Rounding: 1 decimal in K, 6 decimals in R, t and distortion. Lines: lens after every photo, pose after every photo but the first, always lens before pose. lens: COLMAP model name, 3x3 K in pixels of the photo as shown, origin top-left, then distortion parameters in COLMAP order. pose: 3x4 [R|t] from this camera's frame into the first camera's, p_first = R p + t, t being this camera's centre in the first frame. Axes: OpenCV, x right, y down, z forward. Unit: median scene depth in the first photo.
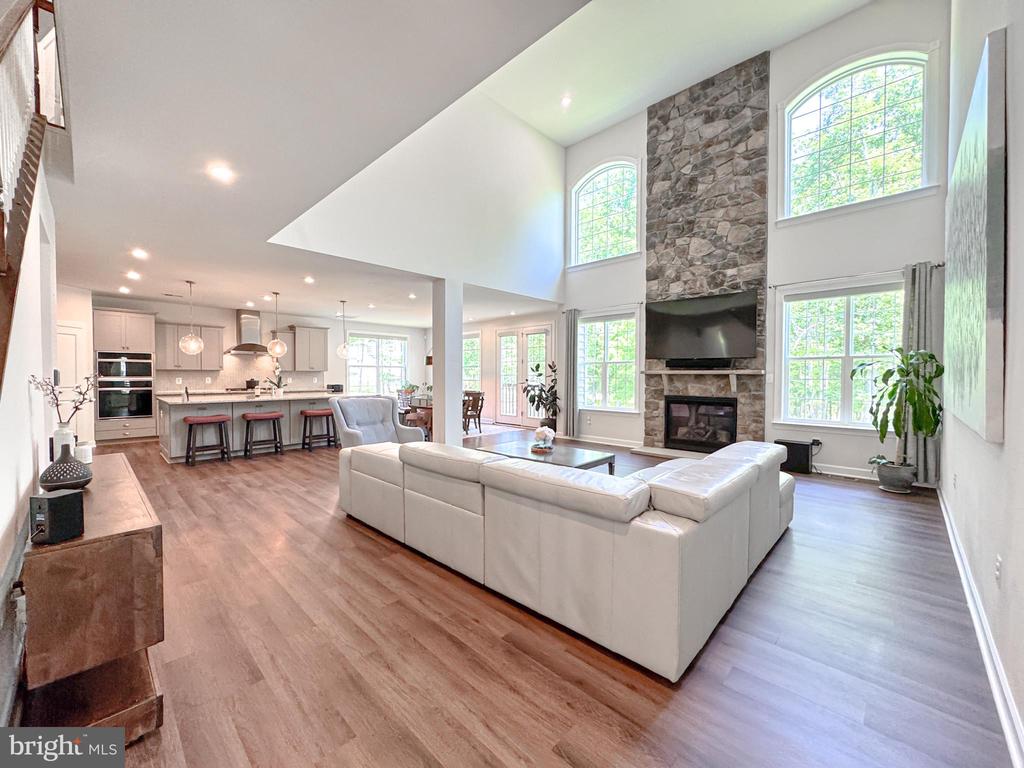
lens RADIAL K [[407.4, 0, 511.4], [0, 407.4, 381.8], [0, 0, 1]] dist [-0.000920, -0.000732]
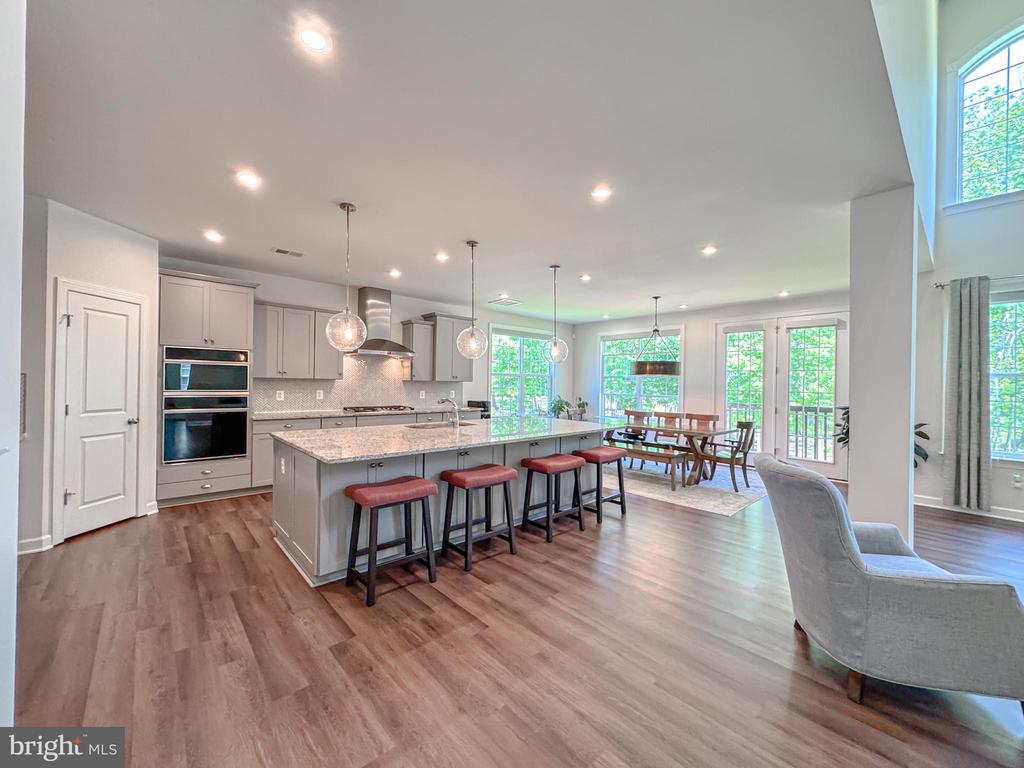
lens RADIAL K [[407.4, 0, 519.6], [0, 407.4, 377.4], [0, 0, 1]] dist [-0.000920, -0.000732]
pose [[0.998054, 0.012241, -0.061148, -0.532032], [-0.014368, 0.999303, -0.034461, -0.017733], [0.060684, 0.035273, 0.997534, 0.507206]]
